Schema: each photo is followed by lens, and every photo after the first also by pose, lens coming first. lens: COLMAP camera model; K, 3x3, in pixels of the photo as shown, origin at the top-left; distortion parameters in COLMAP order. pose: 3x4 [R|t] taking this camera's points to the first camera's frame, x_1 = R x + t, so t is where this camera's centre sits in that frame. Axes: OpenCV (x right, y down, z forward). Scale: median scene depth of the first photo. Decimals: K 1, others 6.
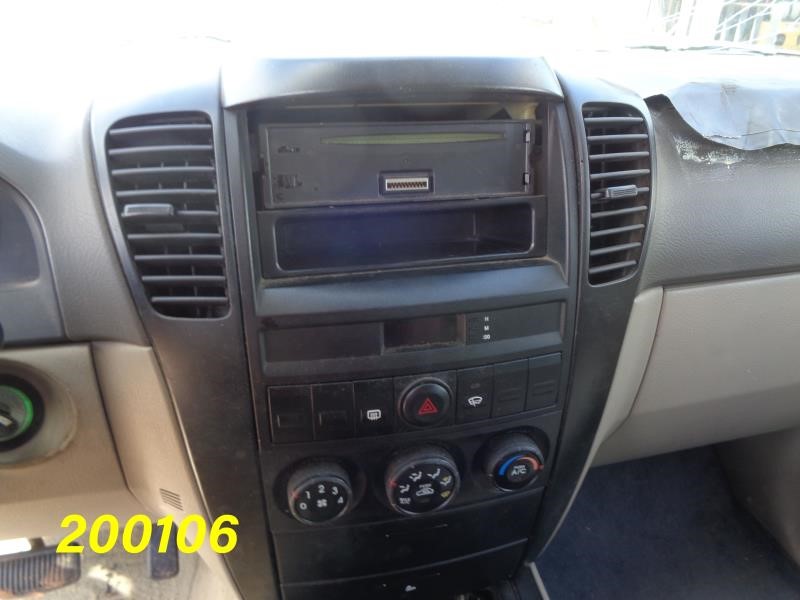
lens RADIAL K [[596.7, 0, 399.4], [0, 596.7, 301.3], [0, 0, 1]] dist [-0.002485, -0.009126]
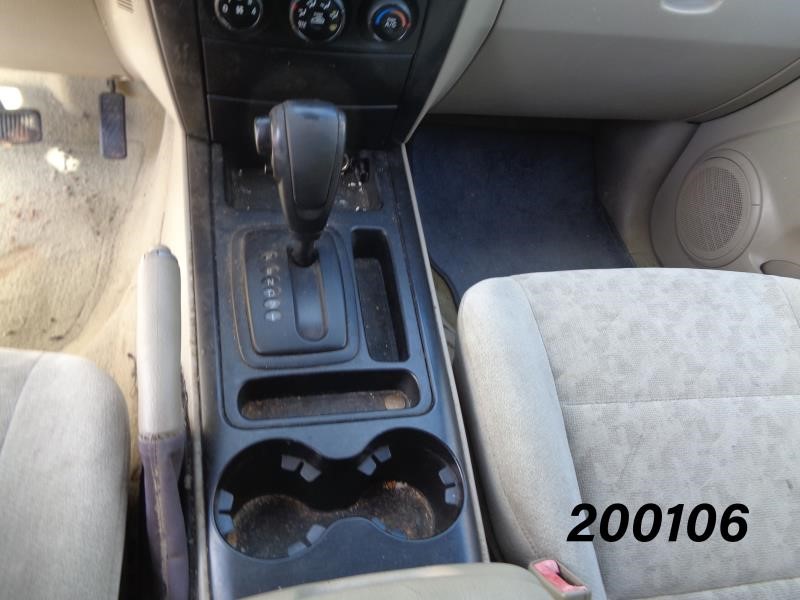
lens RADIAL K [[596.7, 0, 401.7], [0, 596.7, 298.3], [0, 0, 1]] dist [-0.002485, -0.009126]
pose [[0.984575, 0.136147, 0.109889, 0.162744], [-0.167823, 0.912467, 0.373149, 0.347772], [-0.049467, -0.385835, 0.921241, -0.485491]]
